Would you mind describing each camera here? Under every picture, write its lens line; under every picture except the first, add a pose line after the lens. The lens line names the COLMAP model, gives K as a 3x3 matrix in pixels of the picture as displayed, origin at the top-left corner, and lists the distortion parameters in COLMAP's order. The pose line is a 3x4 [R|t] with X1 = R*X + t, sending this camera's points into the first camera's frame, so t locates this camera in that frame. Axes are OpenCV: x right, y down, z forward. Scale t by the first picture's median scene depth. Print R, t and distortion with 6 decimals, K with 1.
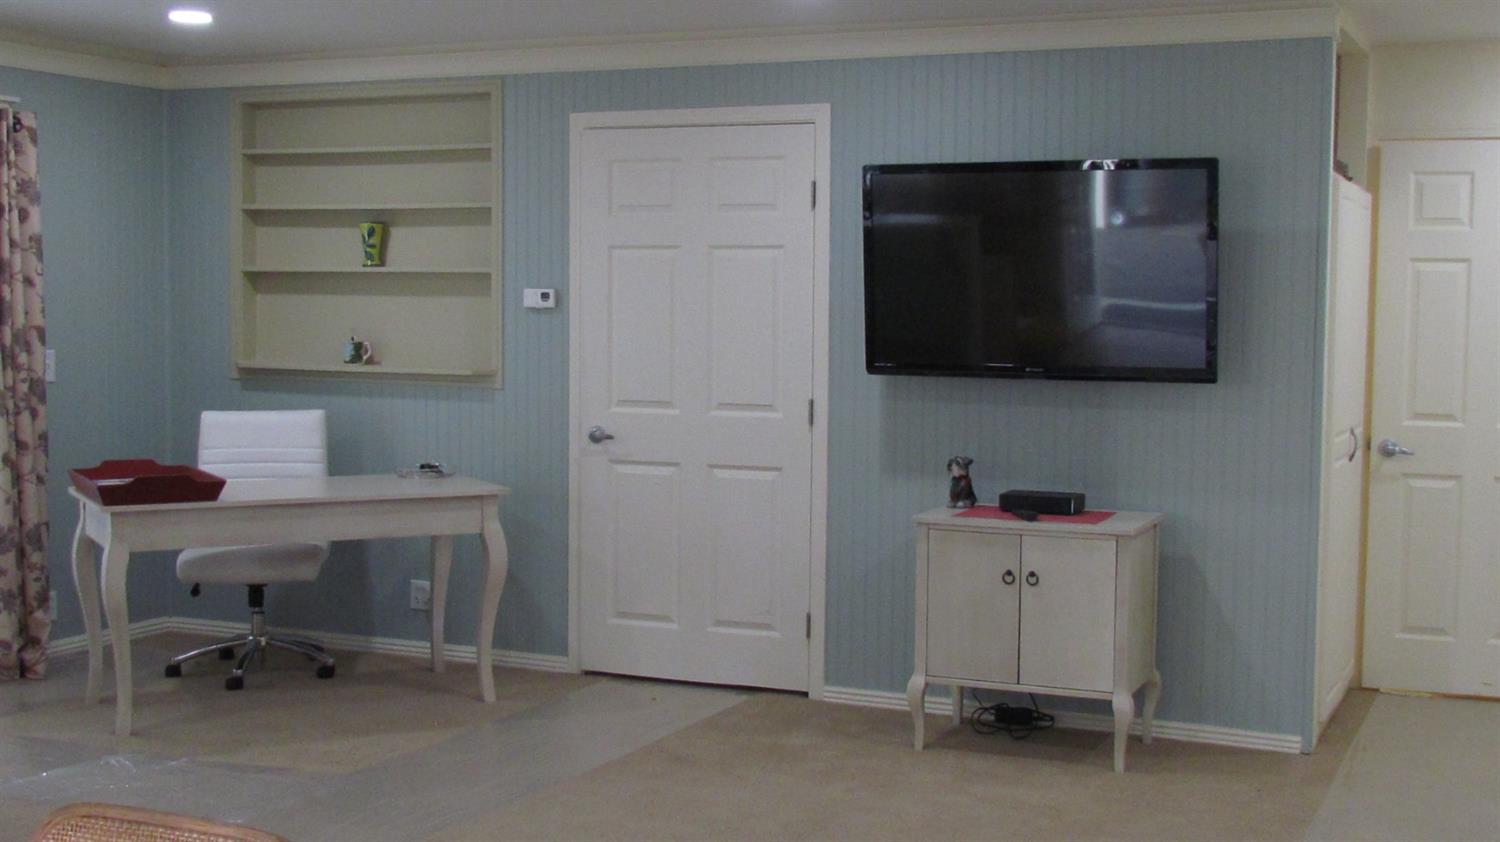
lens RADIAL K [[1904.9, 0, 745.5], [0, 1904.9, 419.4], [0, 0, 1]] dist [0.004193, 0.000000]
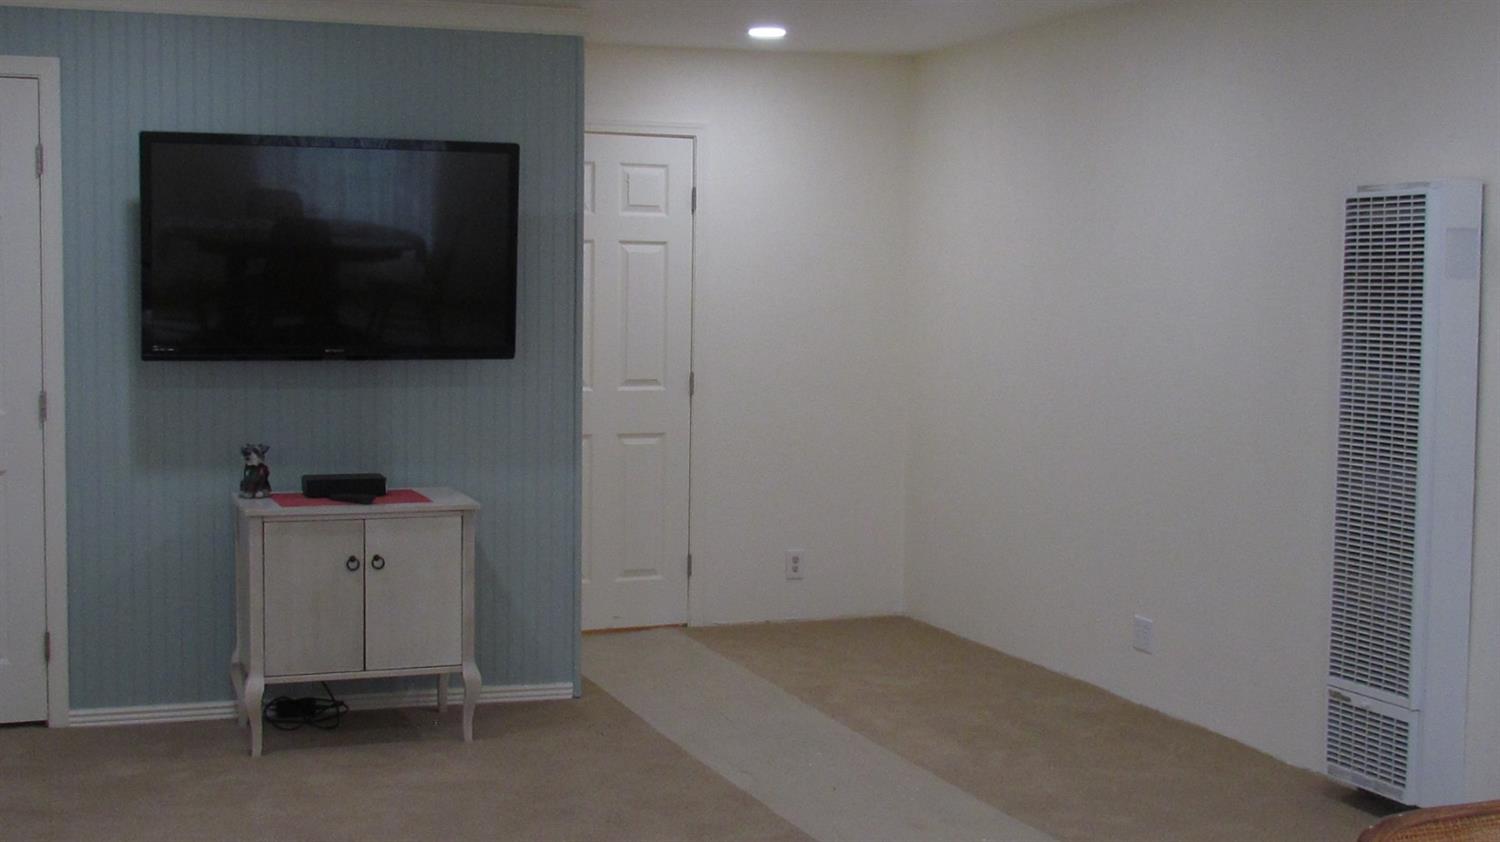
lens RADIAL K [[1904.9, 0, 745.4], [0, 1904.9, 421.2], [0, 0, 1]] dist [0.004193, 0.000000]
pose [[0.726481, -0.053834, 0.685075, -0.364748], [0.041651, 0.998543, 0.034299, -0.014592], [-0.685923, 0.003617, 0.727665, 0.142066]]
